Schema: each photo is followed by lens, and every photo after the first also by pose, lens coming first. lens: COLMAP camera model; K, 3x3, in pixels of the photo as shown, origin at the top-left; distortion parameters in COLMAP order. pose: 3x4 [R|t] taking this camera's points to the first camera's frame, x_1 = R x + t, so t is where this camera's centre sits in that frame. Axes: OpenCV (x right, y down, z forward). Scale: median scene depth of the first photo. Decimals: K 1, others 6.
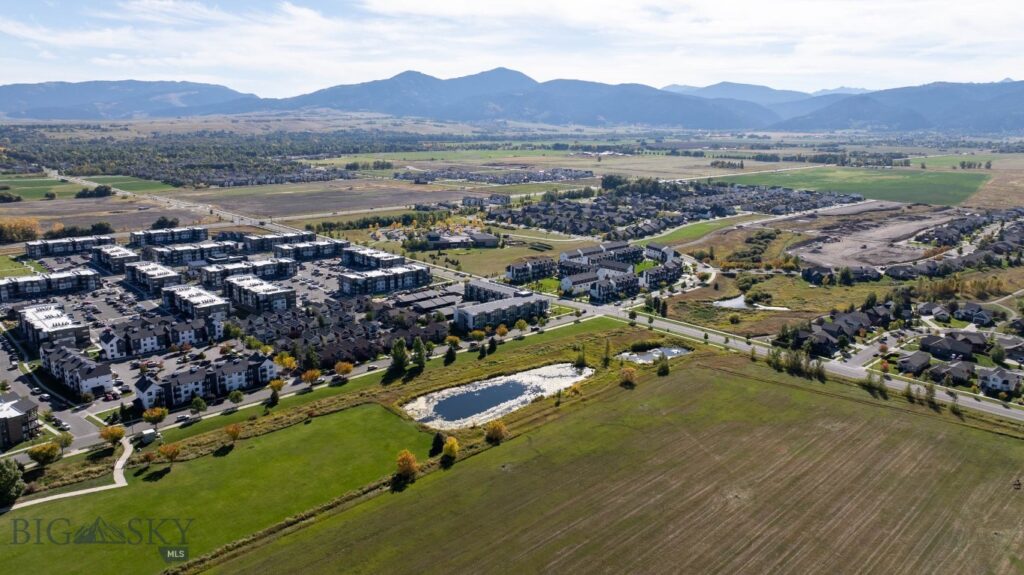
lens RADIAL K [[722.0, 0, 515.3], [0, 722.0, 285.0], [0, 0, 1]] dist [-0.025939, 0.028198]
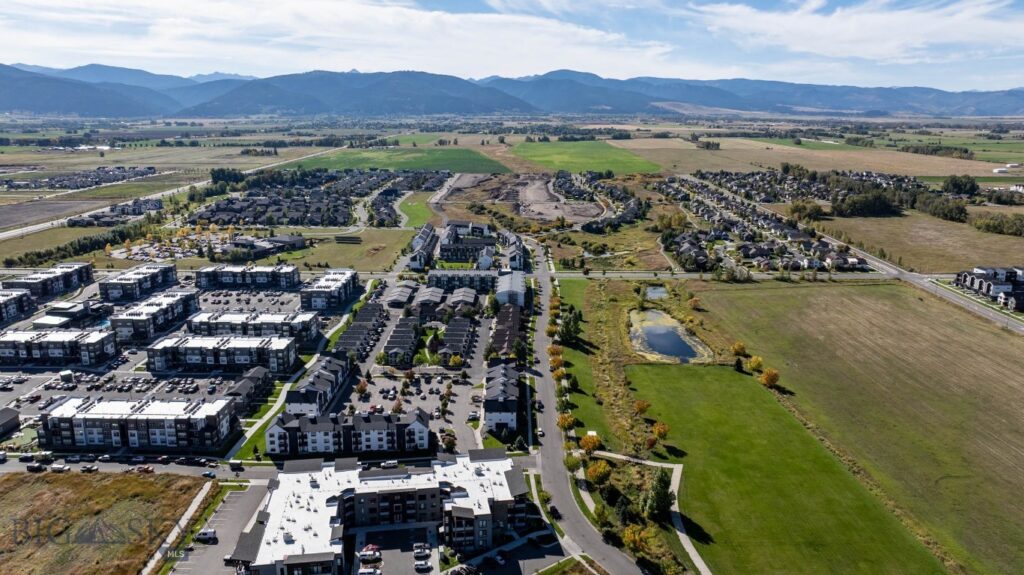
lens RADIAL K [[722.0, 0, 513.5], [0, 722.0, 287.1], [0, 0, 1]] dist [-0.025939, 0.028198]
pose [[0.682738, -0.181569, 0.707744, -0.122340], [0.165541, 0.981883, 0.092206, -0.010123], [-0.711663, 0.054208, 0.700426, 0.036198]]
